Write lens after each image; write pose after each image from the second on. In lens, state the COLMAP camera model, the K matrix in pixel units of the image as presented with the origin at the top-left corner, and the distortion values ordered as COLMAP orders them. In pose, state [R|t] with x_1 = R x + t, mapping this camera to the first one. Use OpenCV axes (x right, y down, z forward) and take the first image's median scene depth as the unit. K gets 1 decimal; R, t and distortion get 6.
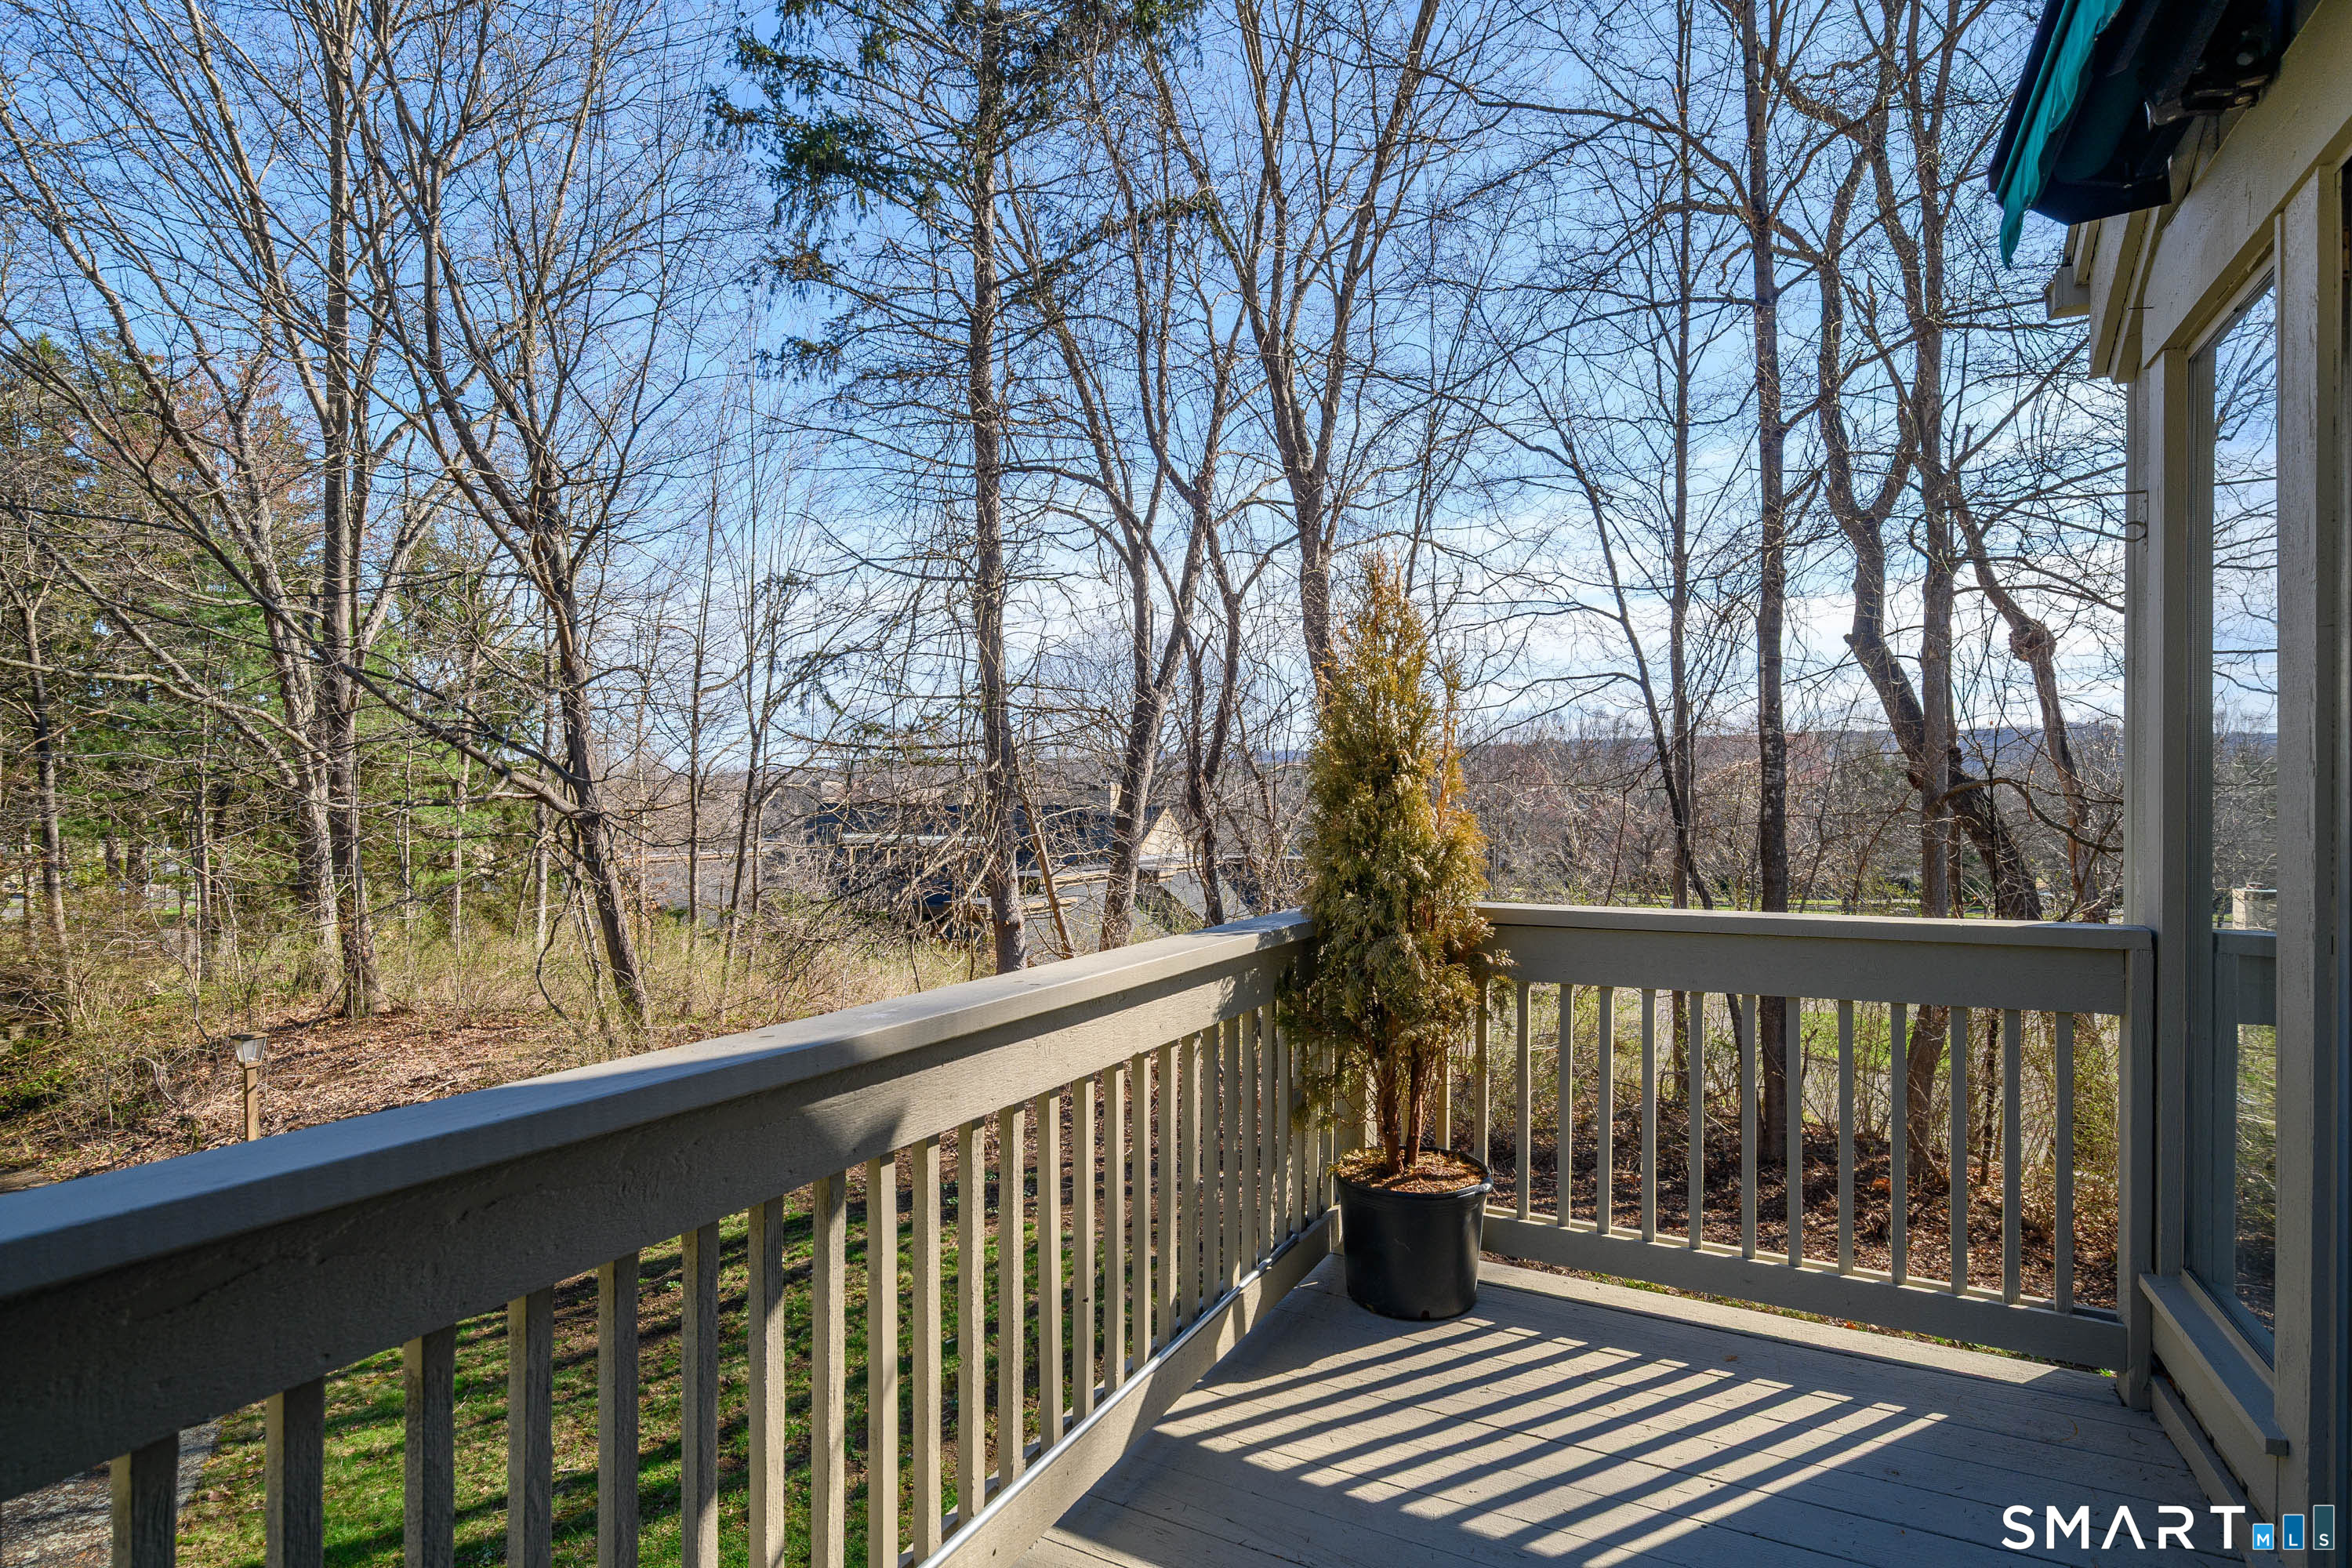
lens RADIAL K [[1206.1, 0, 1174.2], [0, 1206.1, 805.7], [0, 0, 1]] dist [0.001313, 0.001263]
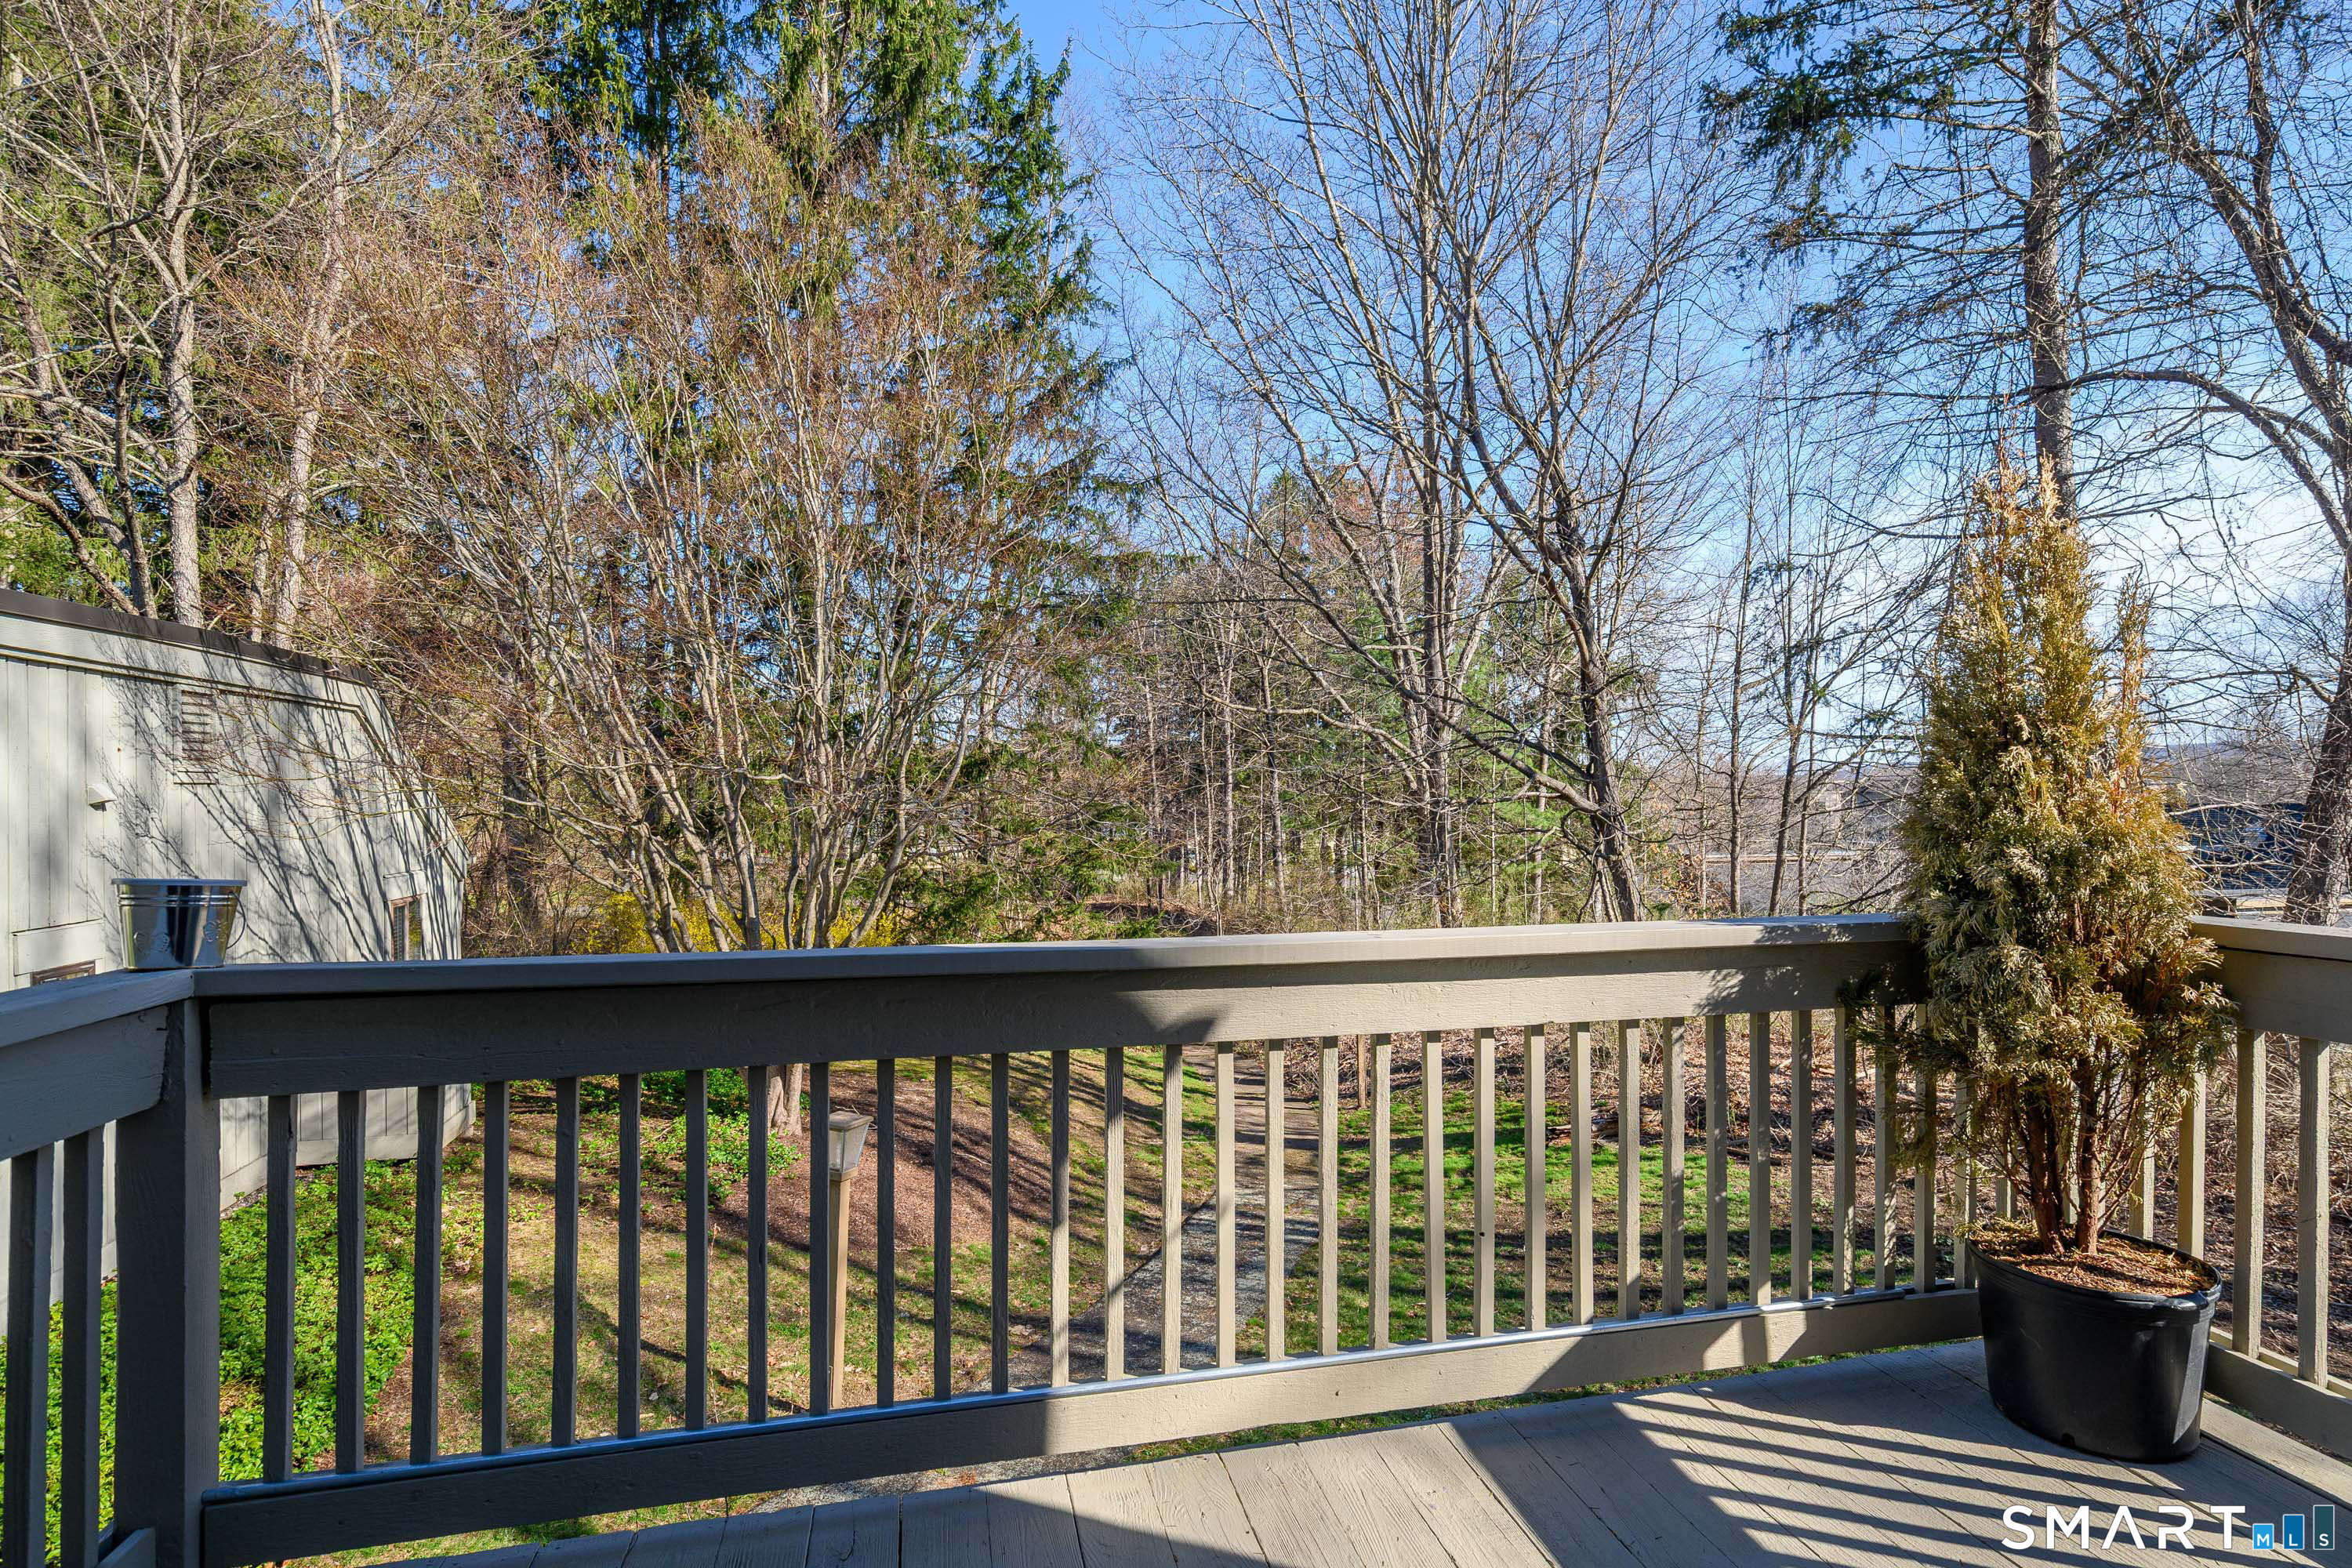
lens RADIAL K [[1222.1, 0, 1177.1], [0, 1222.1, 820.1], [0, 0, 1]] dist [0.002733, 0.000599]
pose [[0.633354, 0.005867, -0.773840, 0.132739], [0.002015, 0.999955, 0.009230, 0.004191], [0.773860, -0.007405, 0.633314, 0.017268]]
